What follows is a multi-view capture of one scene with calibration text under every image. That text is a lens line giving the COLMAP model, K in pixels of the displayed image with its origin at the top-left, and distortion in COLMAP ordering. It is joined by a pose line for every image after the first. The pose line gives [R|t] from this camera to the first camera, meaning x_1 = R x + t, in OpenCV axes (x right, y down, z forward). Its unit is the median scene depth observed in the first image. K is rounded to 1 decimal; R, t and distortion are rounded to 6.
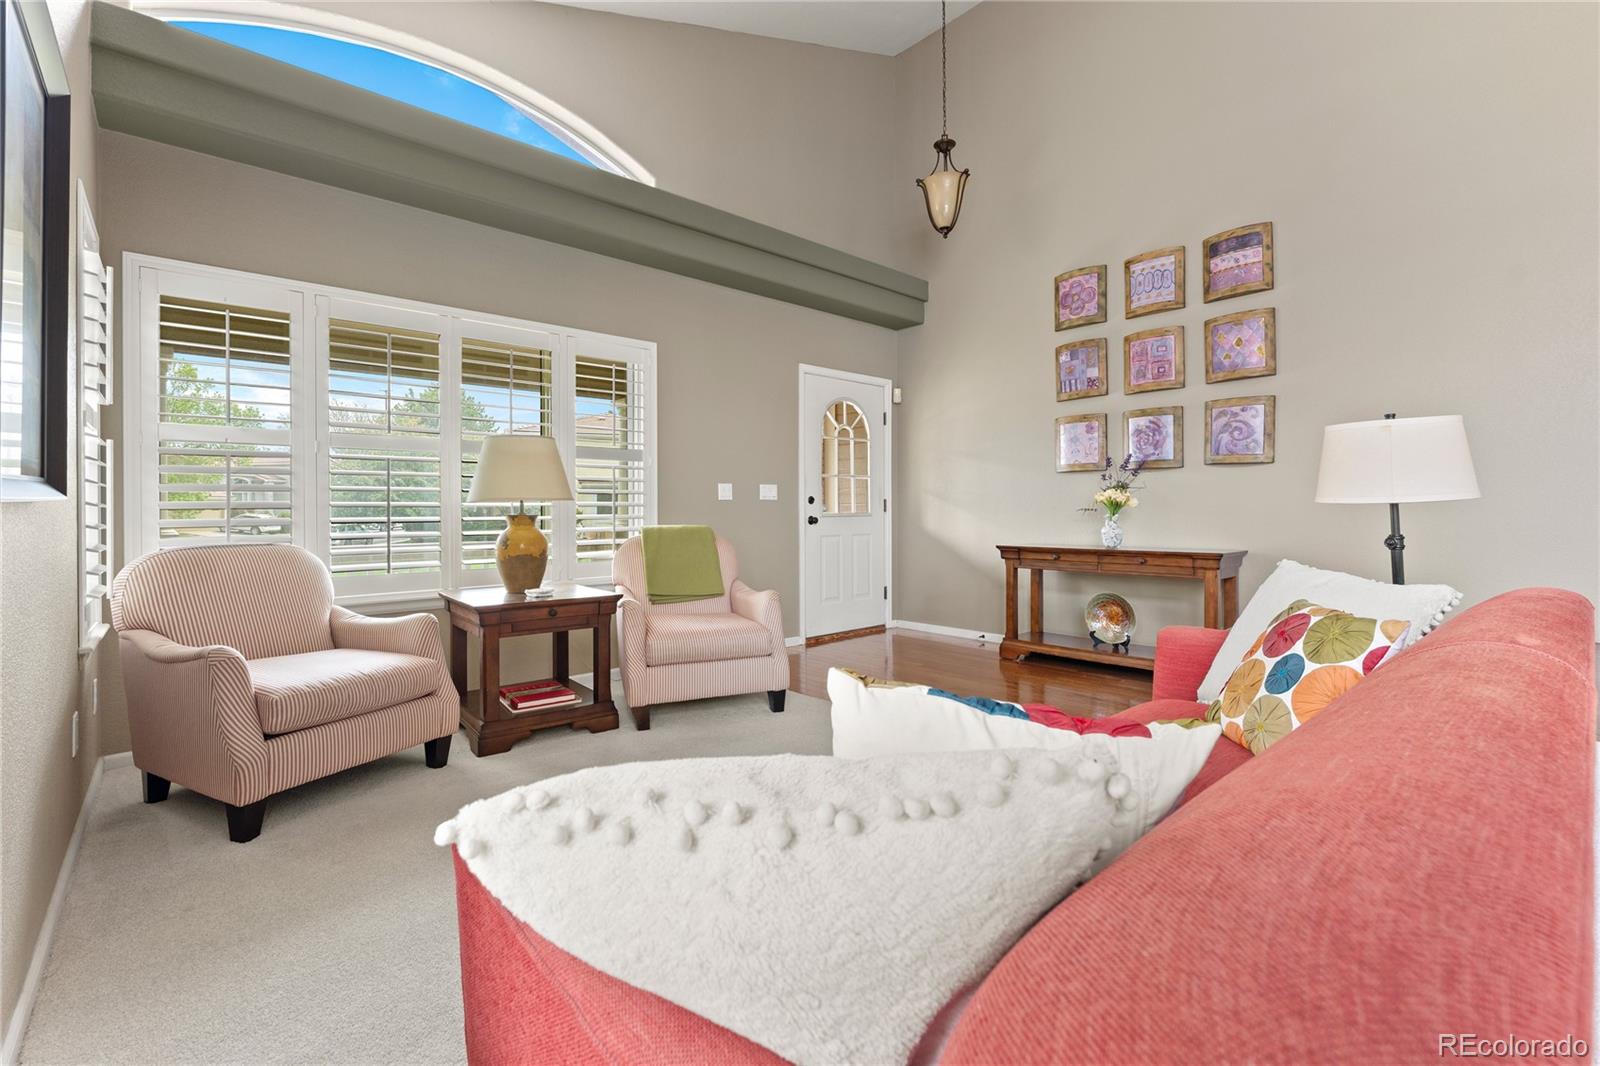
lens RADIAL K [[684.0, 0, 802.1], [0, 684.0, 531.7], [0, 0, 1]] dist [0.000684, 0.000087]
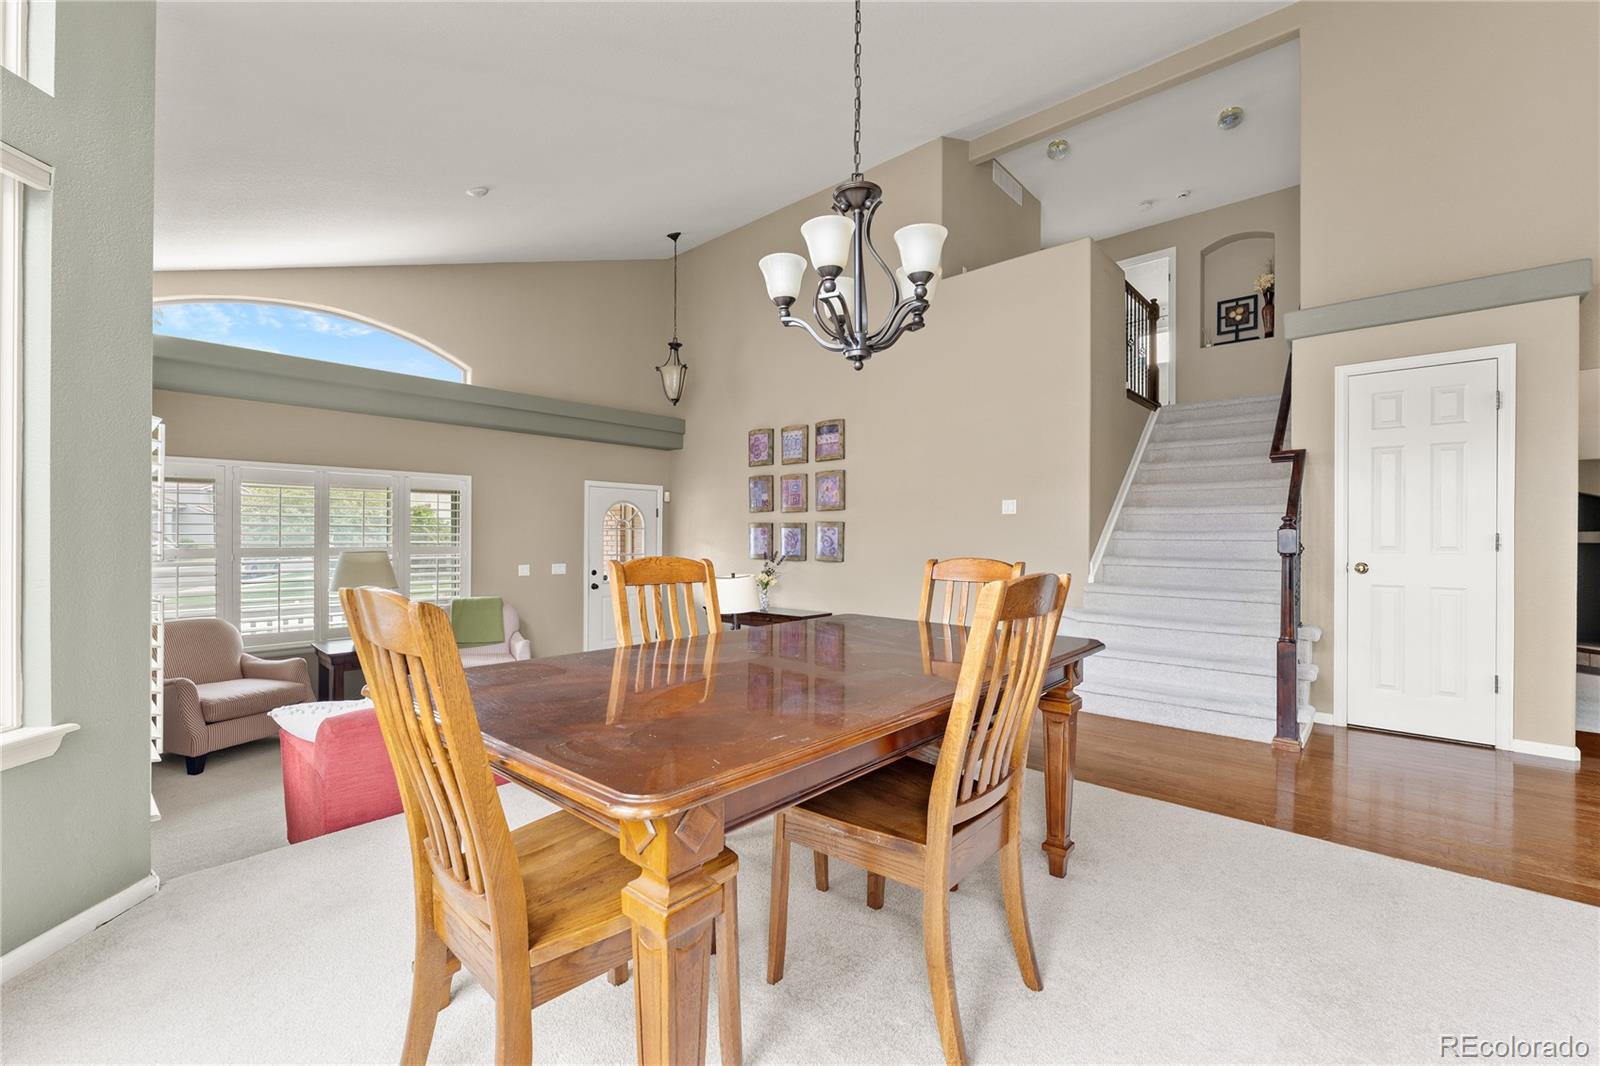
lens RADIAL K [[686.1, 0, 799.7], [0, 686.1, 544.4], [0, 0, 1]] dist [0.015068, -0.000027]
pose [[0.995636, 0.008900, 0.092899, 0.375046], [-0.007201, 0.999801, -0.018604, -0.098669], [-0.093046, 0.017854, 0.995502, -0.598267]]
